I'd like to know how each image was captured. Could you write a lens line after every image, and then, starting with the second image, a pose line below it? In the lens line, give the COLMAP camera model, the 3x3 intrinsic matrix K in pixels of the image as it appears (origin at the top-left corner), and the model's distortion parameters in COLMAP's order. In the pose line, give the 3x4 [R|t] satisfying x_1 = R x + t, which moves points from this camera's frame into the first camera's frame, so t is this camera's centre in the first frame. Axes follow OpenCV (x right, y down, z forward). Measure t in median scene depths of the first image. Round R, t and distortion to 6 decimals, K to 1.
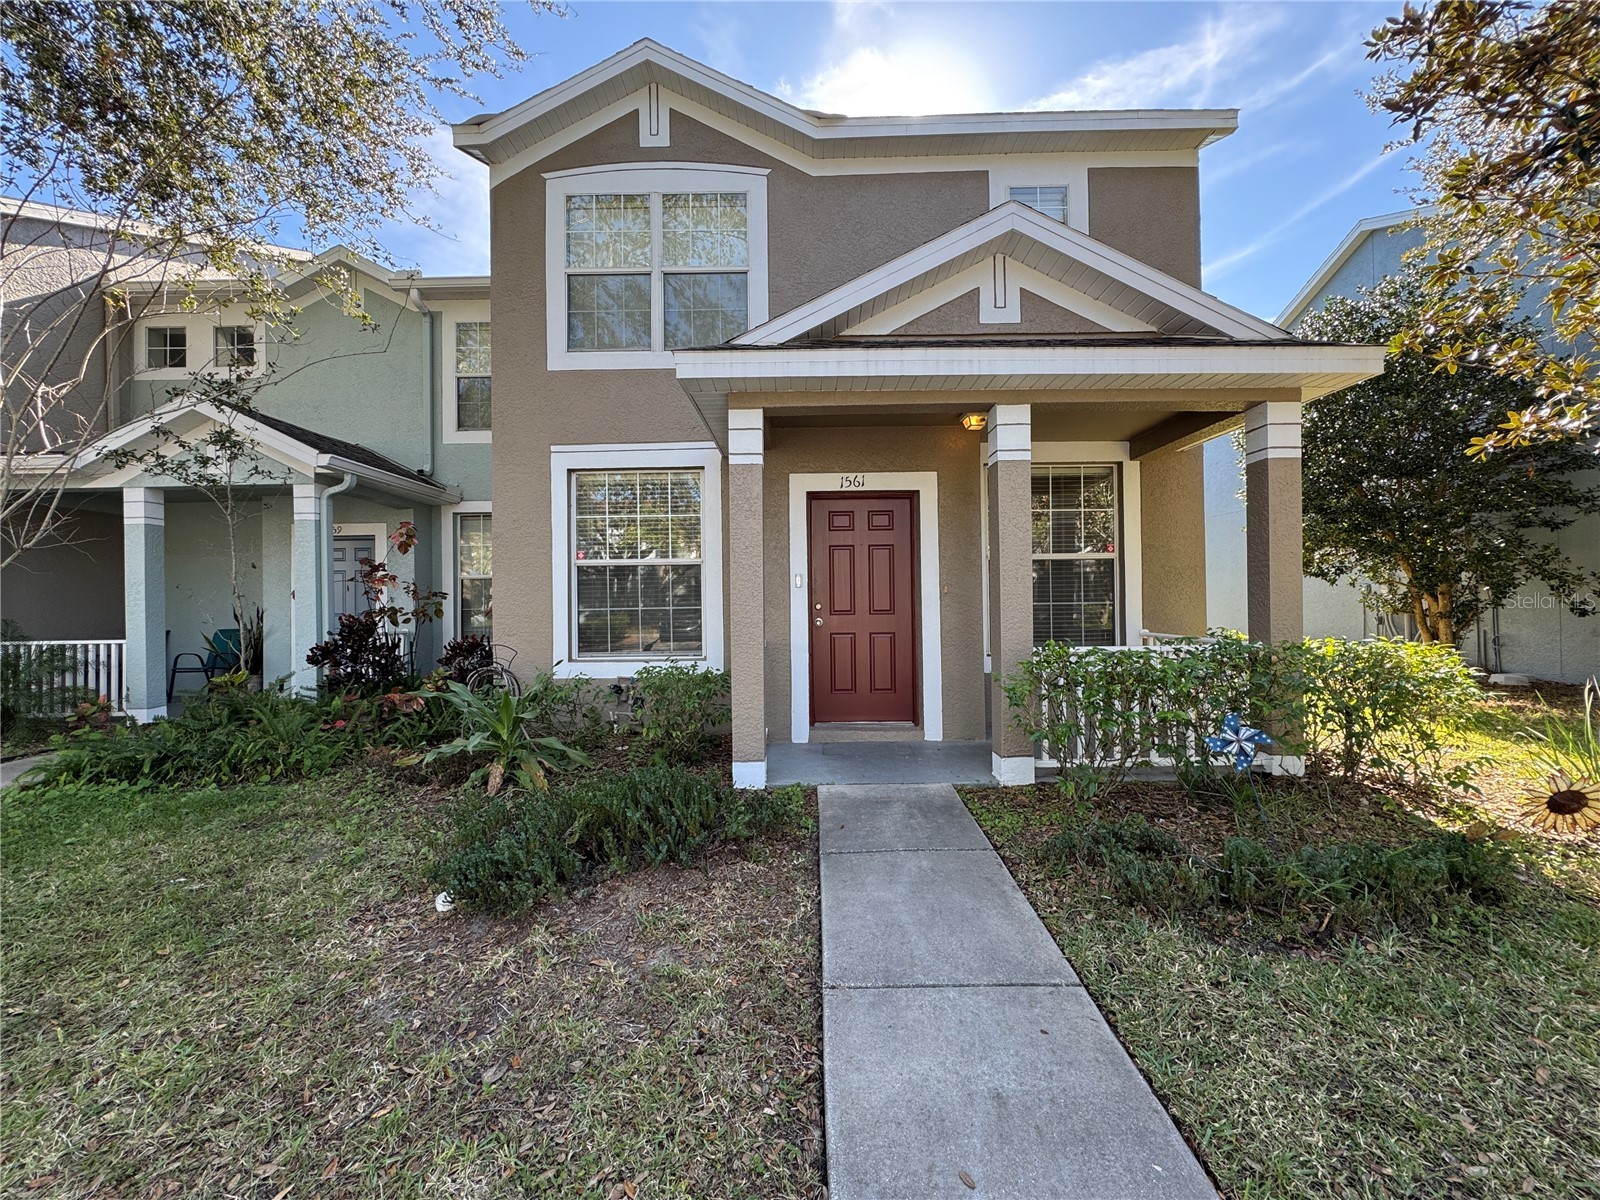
lens RADIAL K [[638.4, 0, 799.5], [0, 638.4, 596.2], [0, 0, 1]] dist [-0.002616, 0.000106]
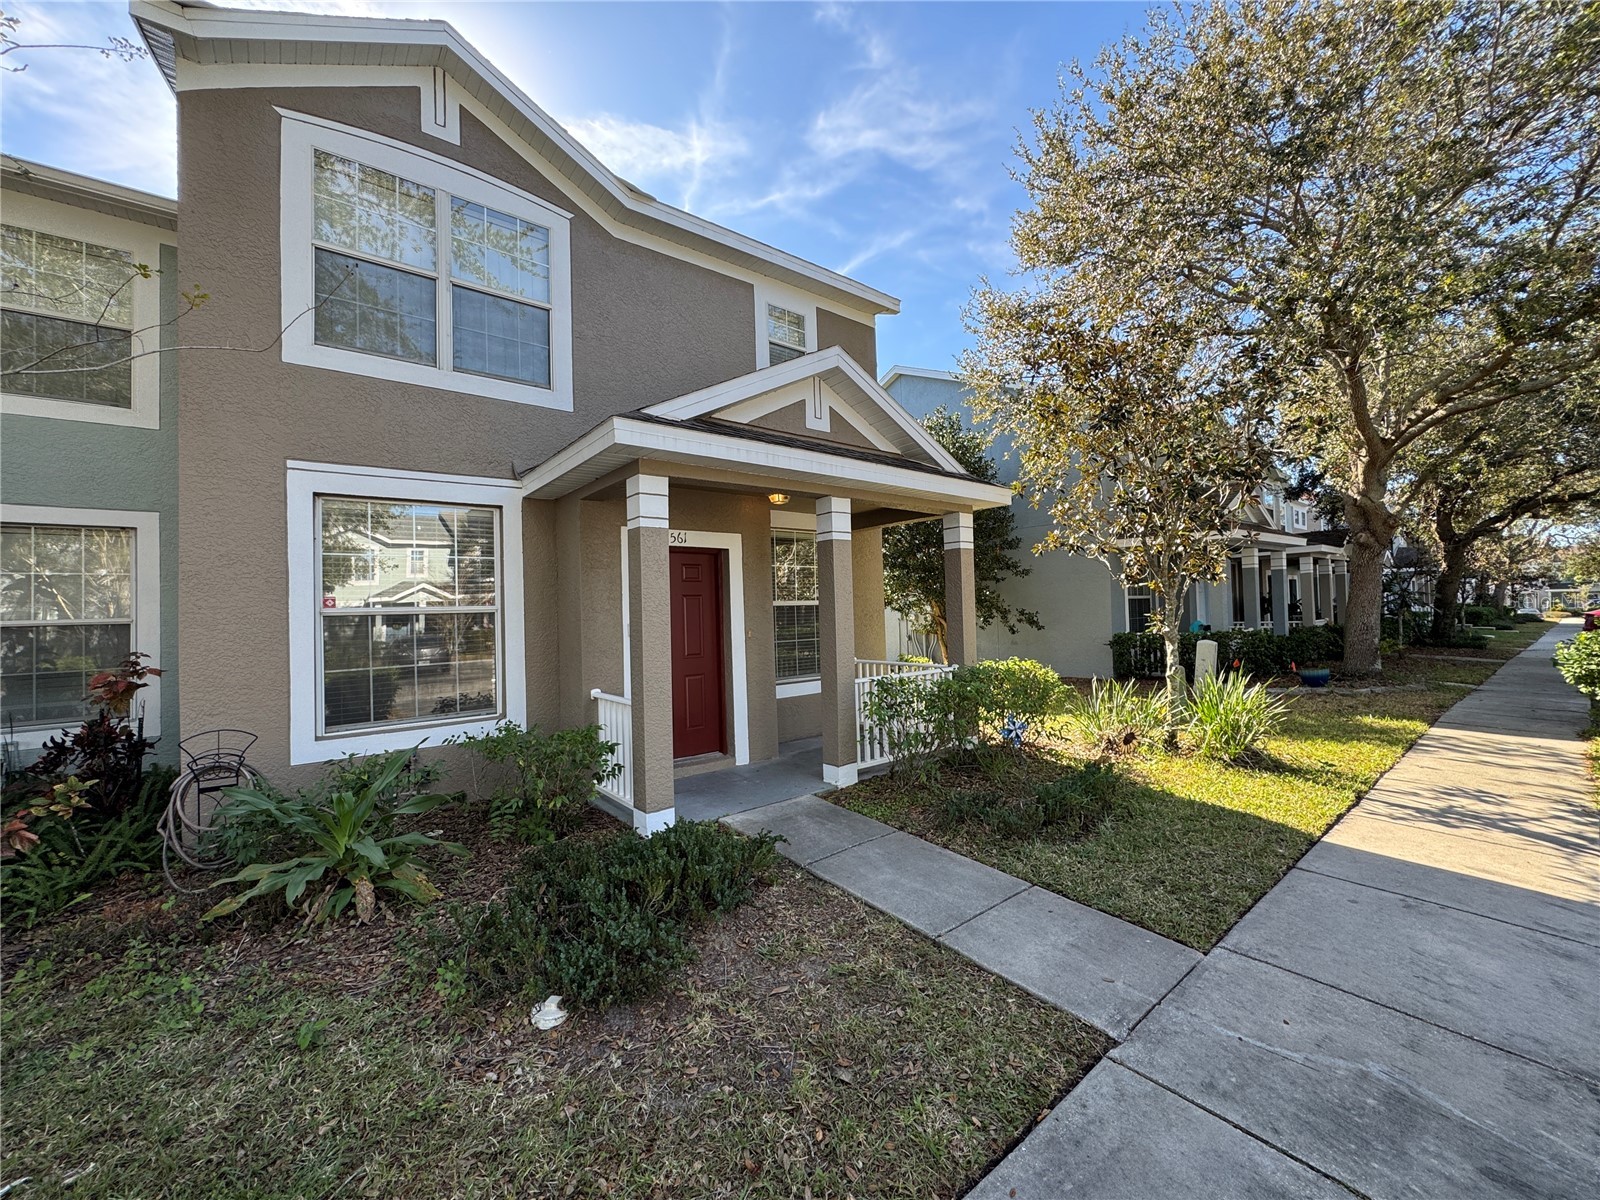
lens RADIAL K [[638.4, 0, 804.1], [0, 638.4, 596.2], [0, 0, 1]] dist [-0.002616, 0.000106]
pose [[0.771795, 0.004924, 0.635852, -0.403885], [0.014313, 0.999582, -0.025114, -0.045303], [-0.635710, 0.028484, 0.771402, 0.020882]]
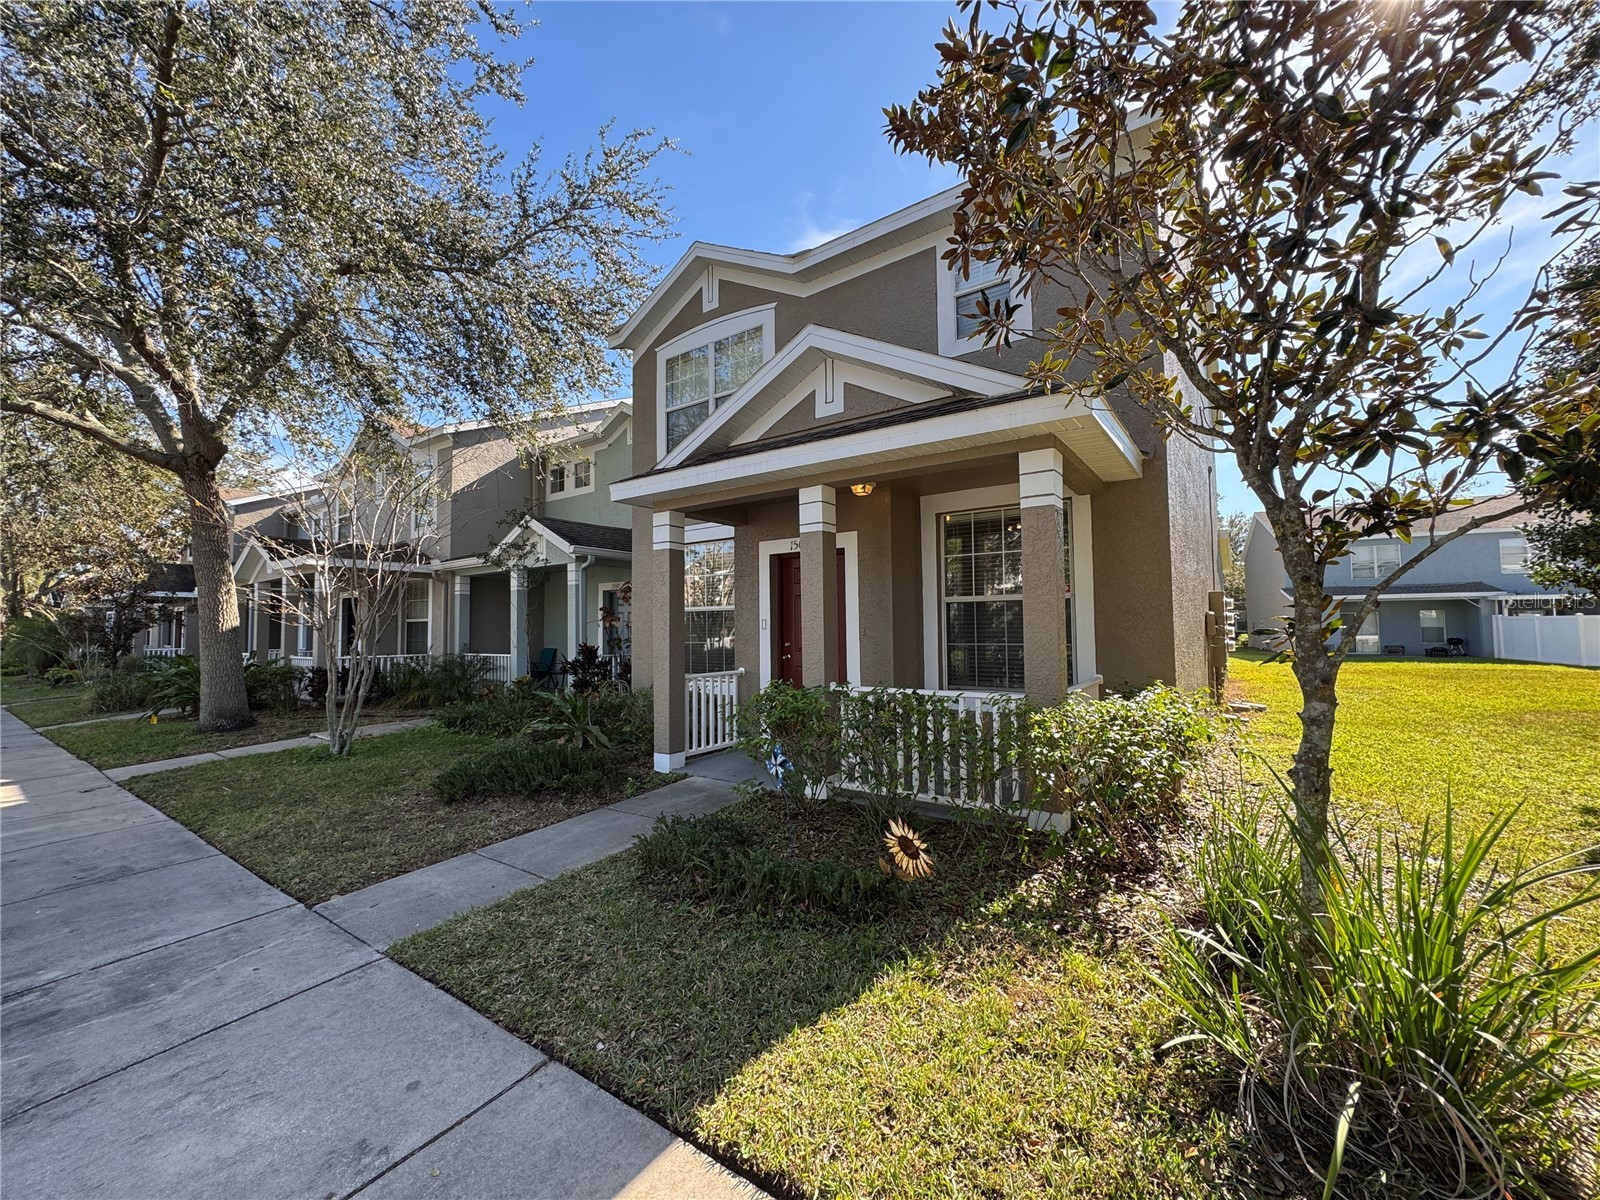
lens RADIAL K [[638.4, 0, 797.1], [0, 638.4, 594.5], [0, 0, 1]] dist [-0.002616, 0.000106]
pose [[0.818125, -0.026701, -0.574420, 0.724100], [0.007529, 0.999333, -0.035728, -0.034344], [0.574991, 0.024905, 0.817780, -0.015063]]
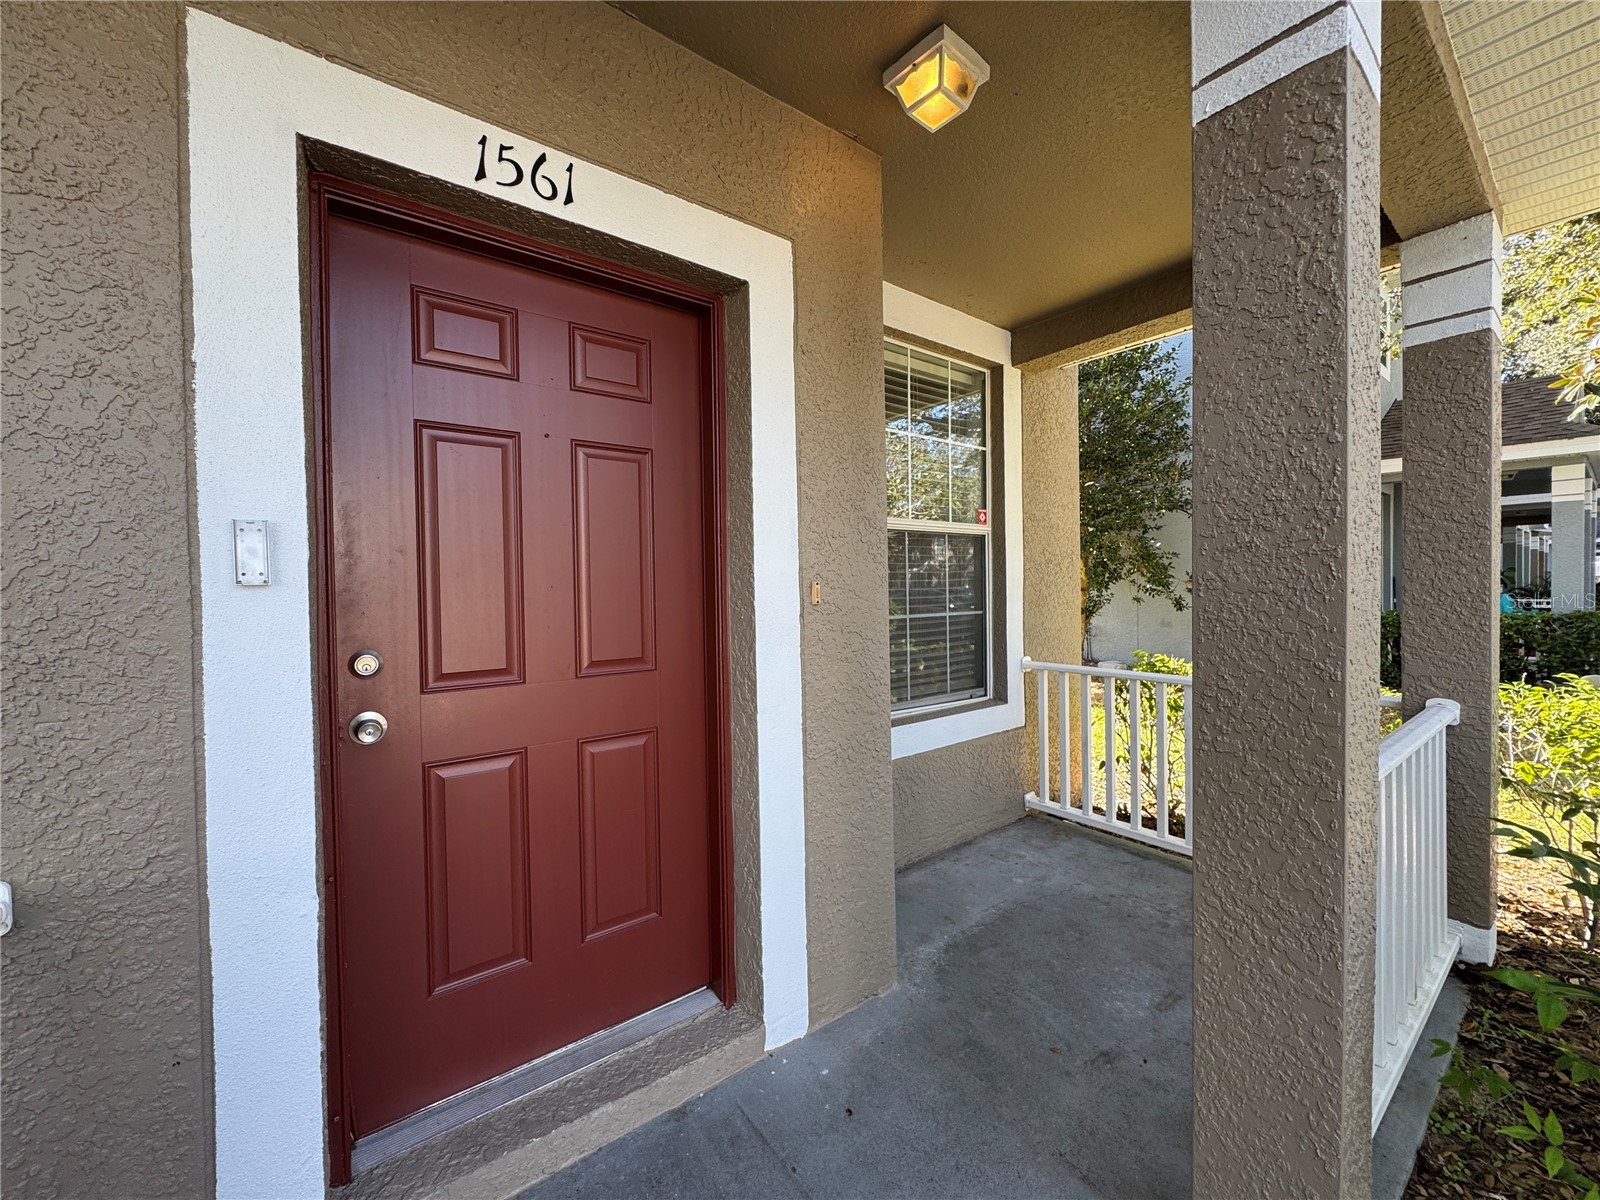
lens RADIAL K [[638.4, 0, 796.4], [0, 638.4, 596.2], [0, 0, 1]] dist [-0.002616, 0.000106]
pose [[0.791856, -0.007007, 0.610668, 0.010405], [0.000771, 0.999945, 0.010473, -0.011387], [-0.610707, -0.007823, 0.791818, 0.668023]]
